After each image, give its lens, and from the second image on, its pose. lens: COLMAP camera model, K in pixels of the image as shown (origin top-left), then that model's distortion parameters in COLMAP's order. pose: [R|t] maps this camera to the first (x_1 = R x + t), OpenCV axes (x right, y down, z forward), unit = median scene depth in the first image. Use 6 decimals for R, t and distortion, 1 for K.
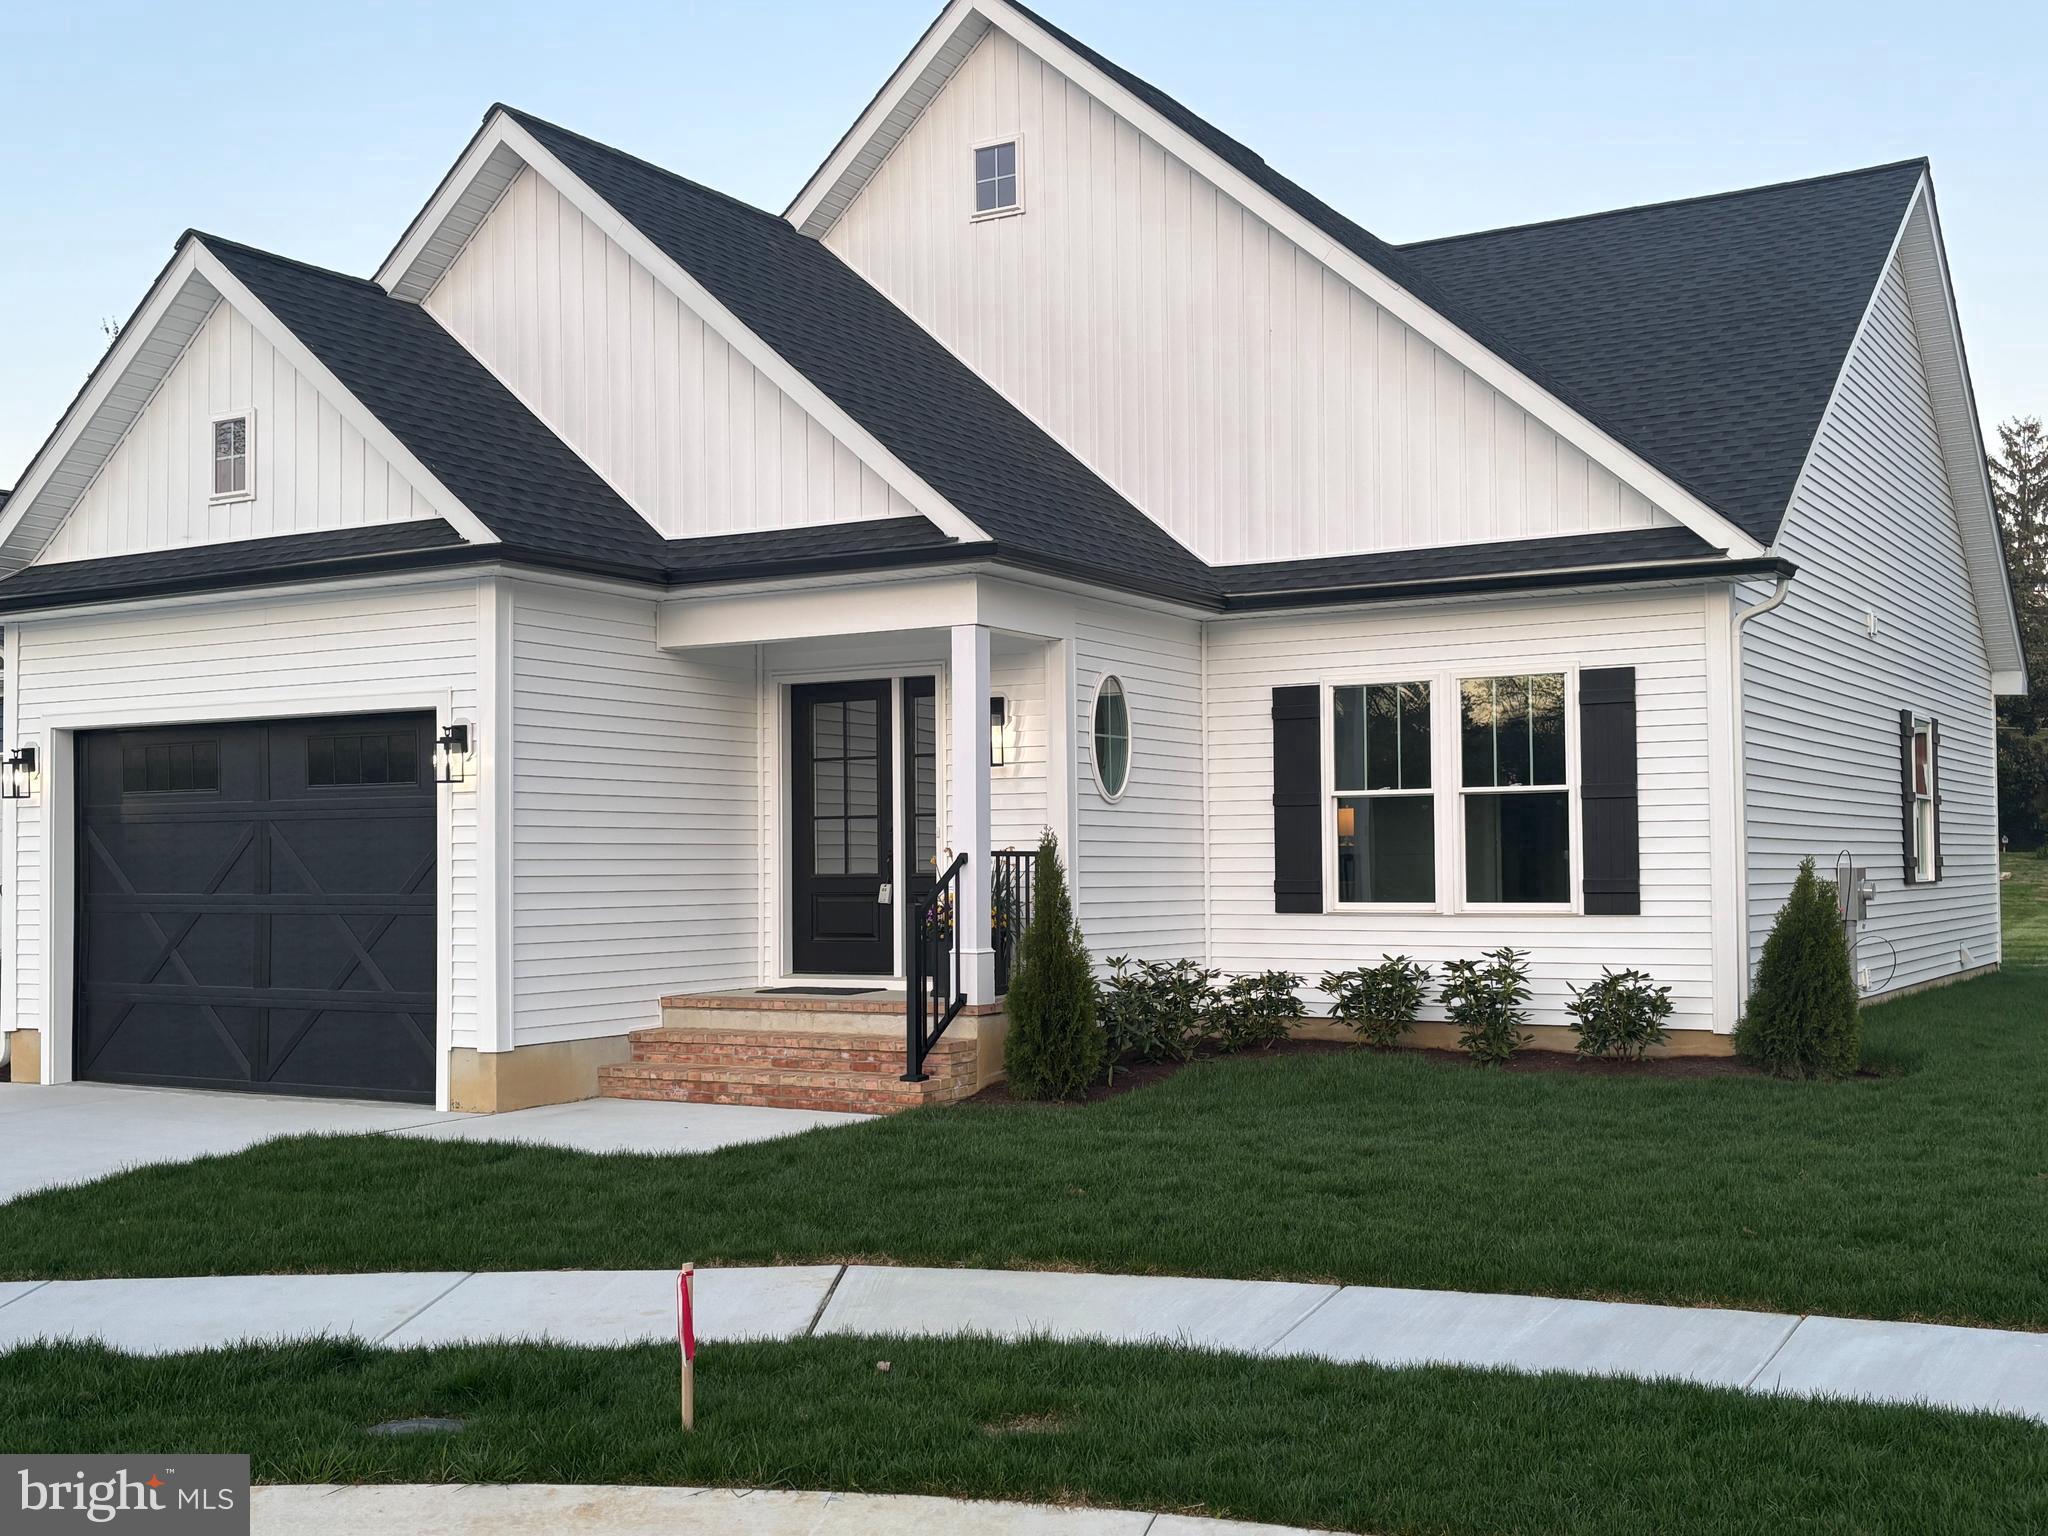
lens RADIAL K [[2222.9, 0, 1031.0], [0, 2222.9, 796.4], [0, 0, 1]] dist [0.187207, -0.596760]
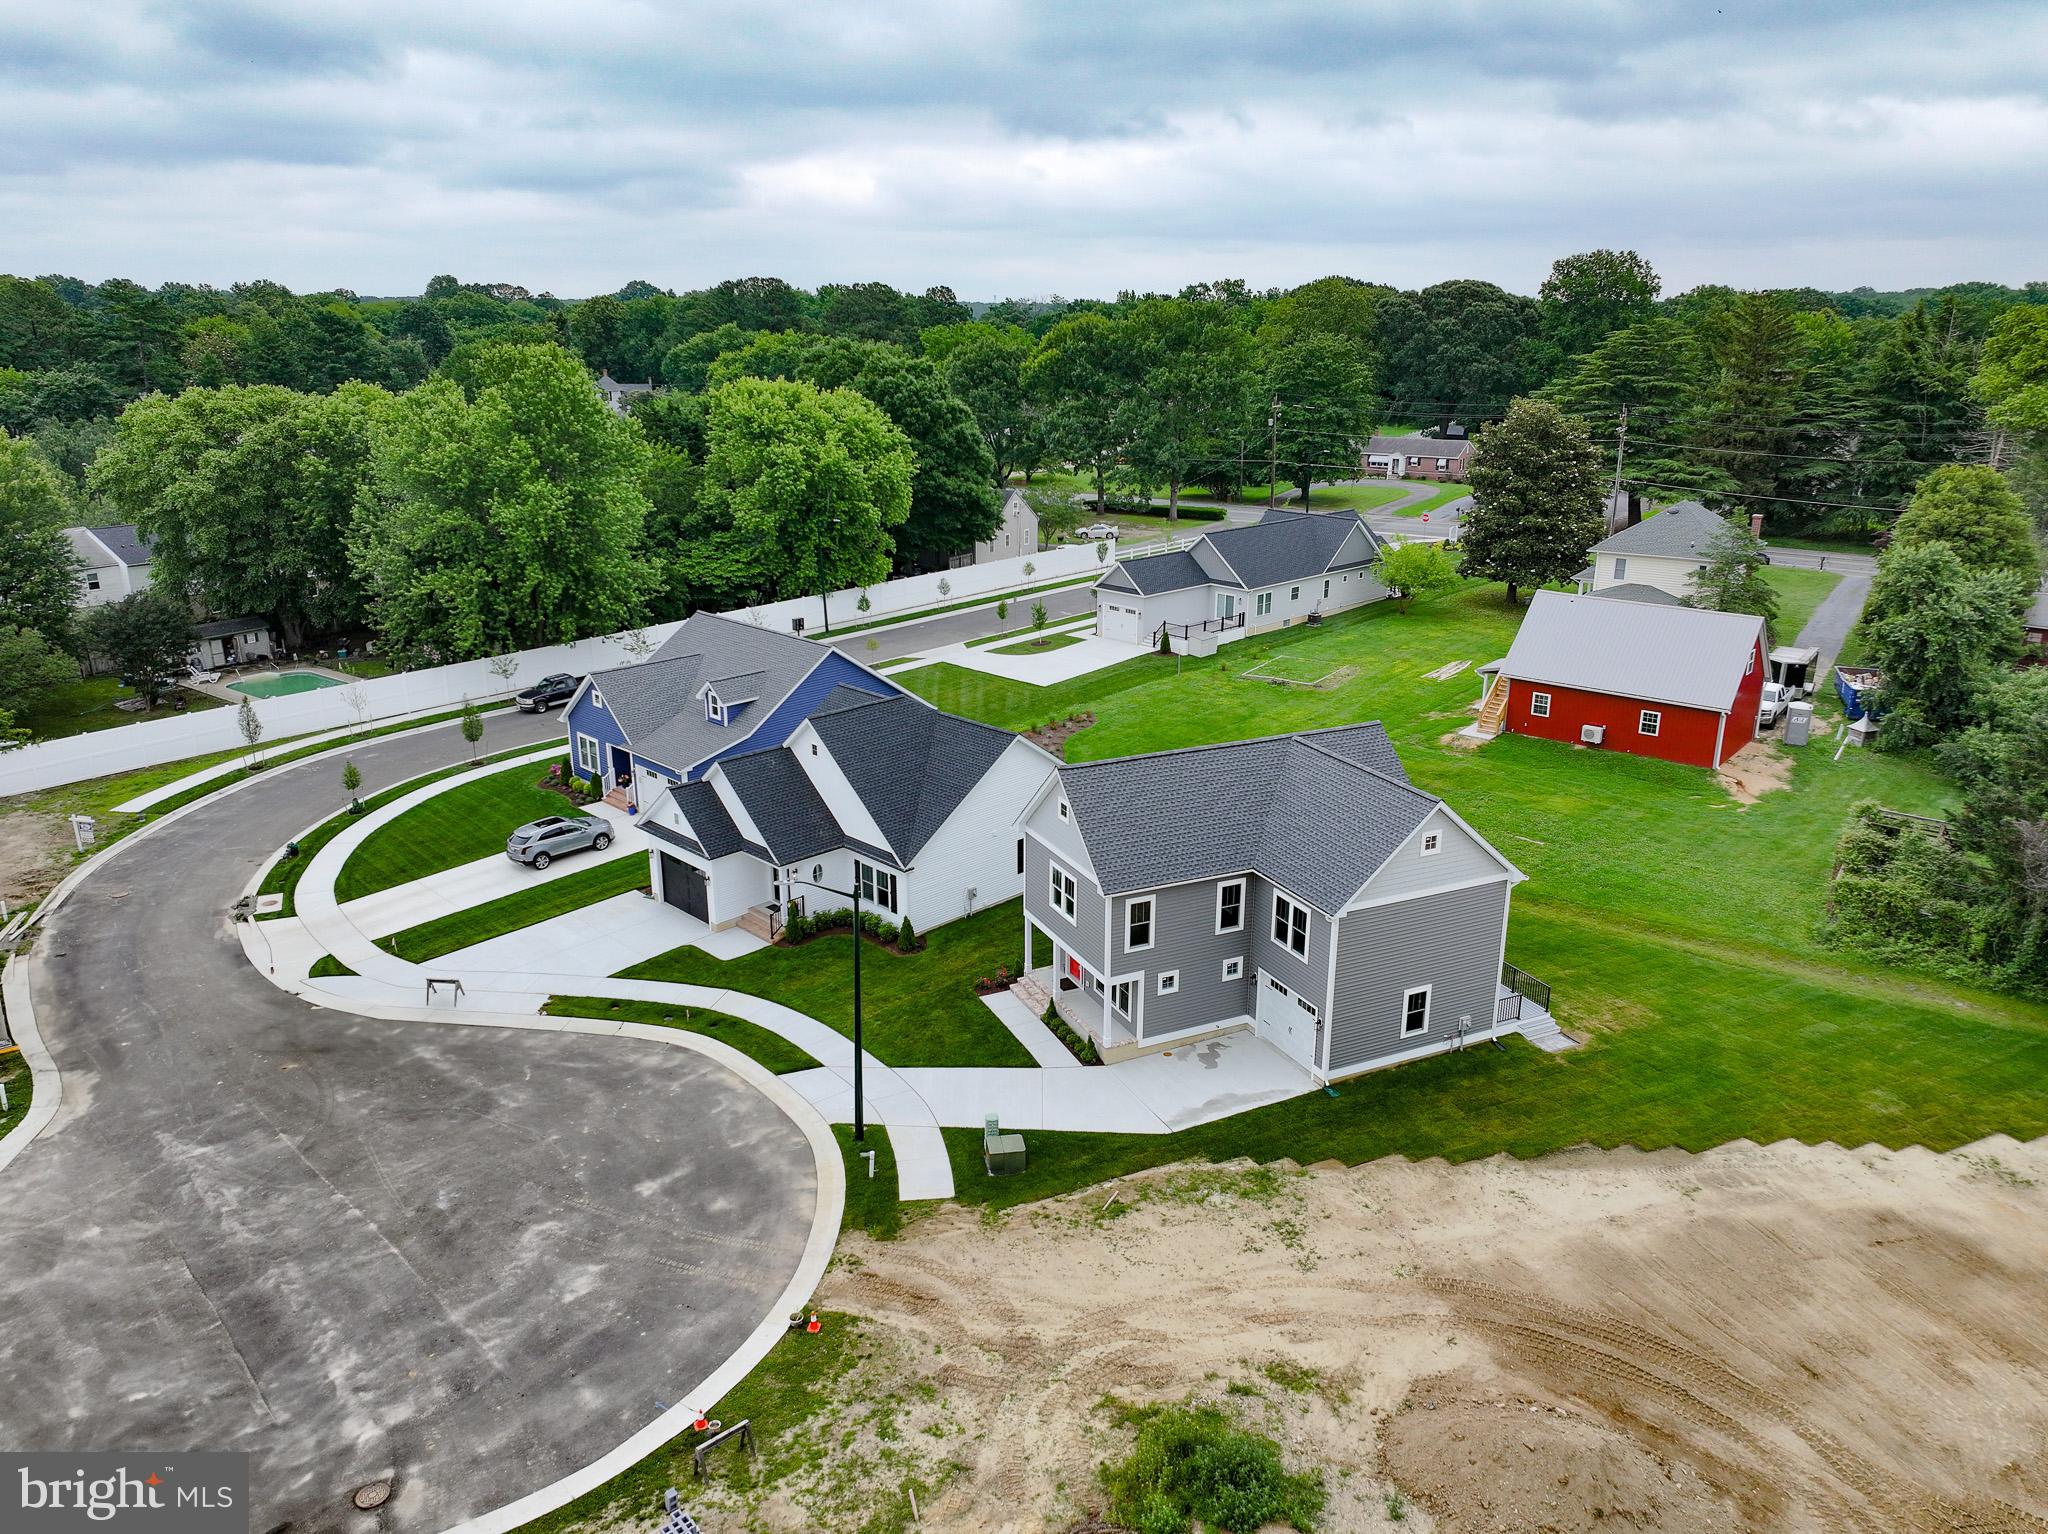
lens RADIAL K [[1438.6, 0, 1029.5], [0, 1438.6, 760.8], [0, 0, 1]] dist [-0.004510, 0.020688]
pose [[0.970053, 0.081556, -0.228793, 1.432234], [-0.000802, 0.943015, 0.332749, -1.580814], [0.242893, -0.322600, 0.914840, -2.249017]]
